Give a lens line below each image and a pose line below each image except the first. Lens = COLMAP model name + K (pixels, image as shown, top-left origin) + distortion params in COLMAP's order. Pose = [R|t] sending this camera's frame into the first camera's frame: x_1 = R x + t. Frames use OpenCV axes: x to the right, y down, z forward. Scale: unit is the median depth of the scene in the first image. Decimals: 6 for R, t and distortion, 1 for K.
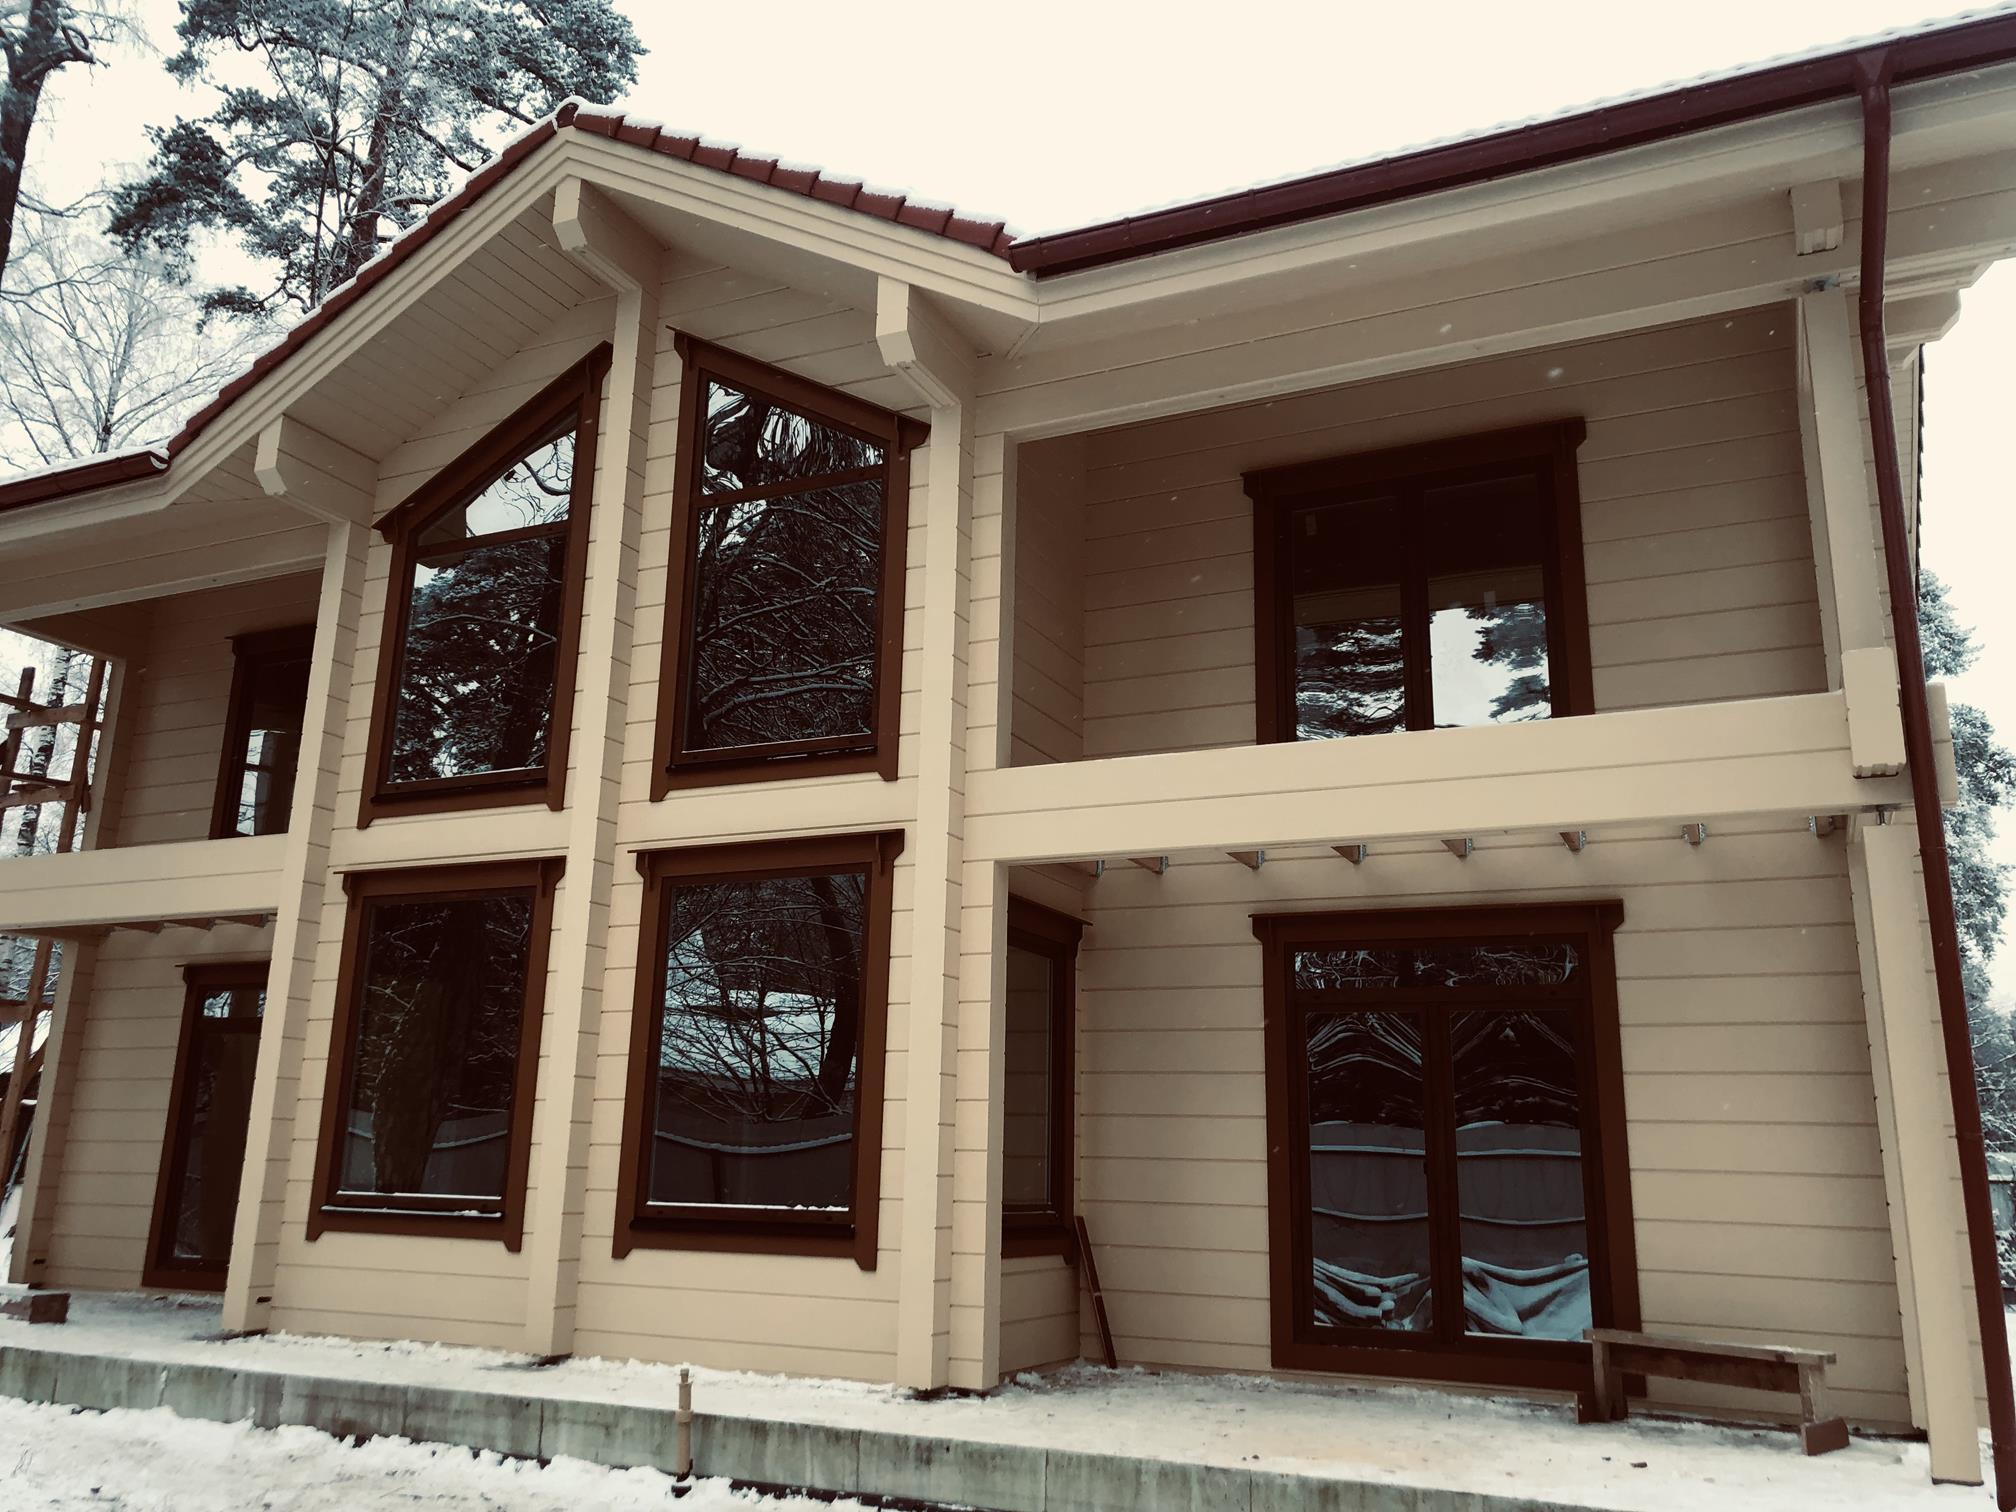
lens RADIAL K [[1631.2, 0, 1008.0], [0, 1631.2, 756.0], [0, 0, 1]] dist [0.033222, -0.025711]
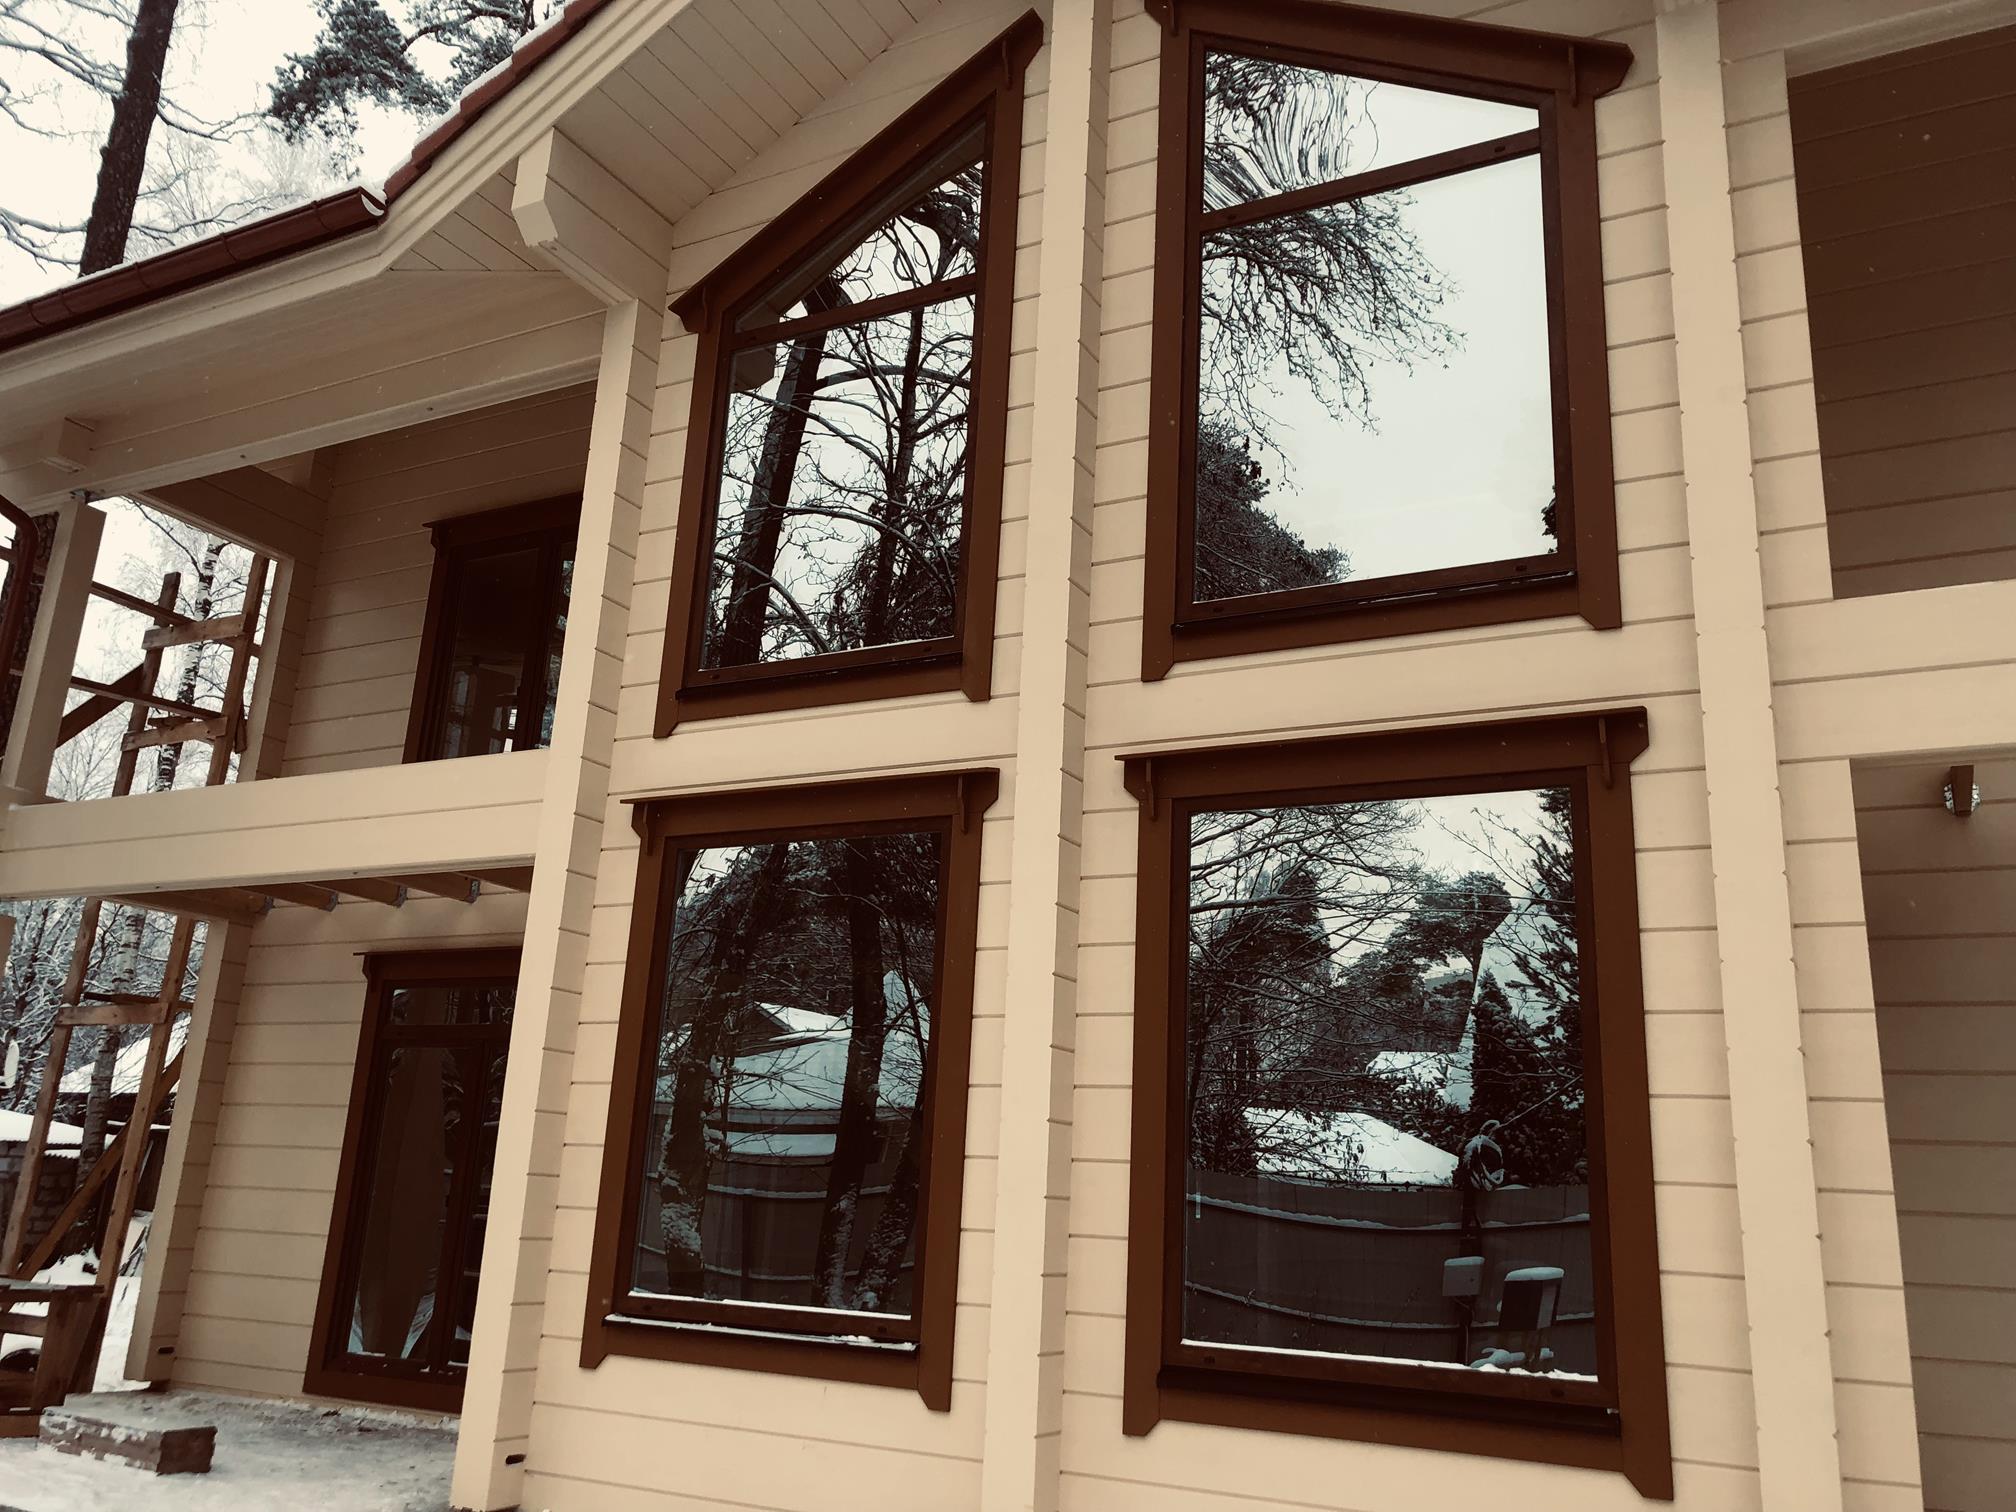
lens RADIAL K [[1631.2, 0, 1008.0], [0, 1631.2, 756.0], [0, 0, 1]] dist [0.033222, -0.025711]
pose [[0.998332, 0.012875, -0.056282, -0.244614], [-0.014354, 0.999561, -0.025938, 0.076290], [0.055924, 0.026702, 0.998078, 0.391221]]
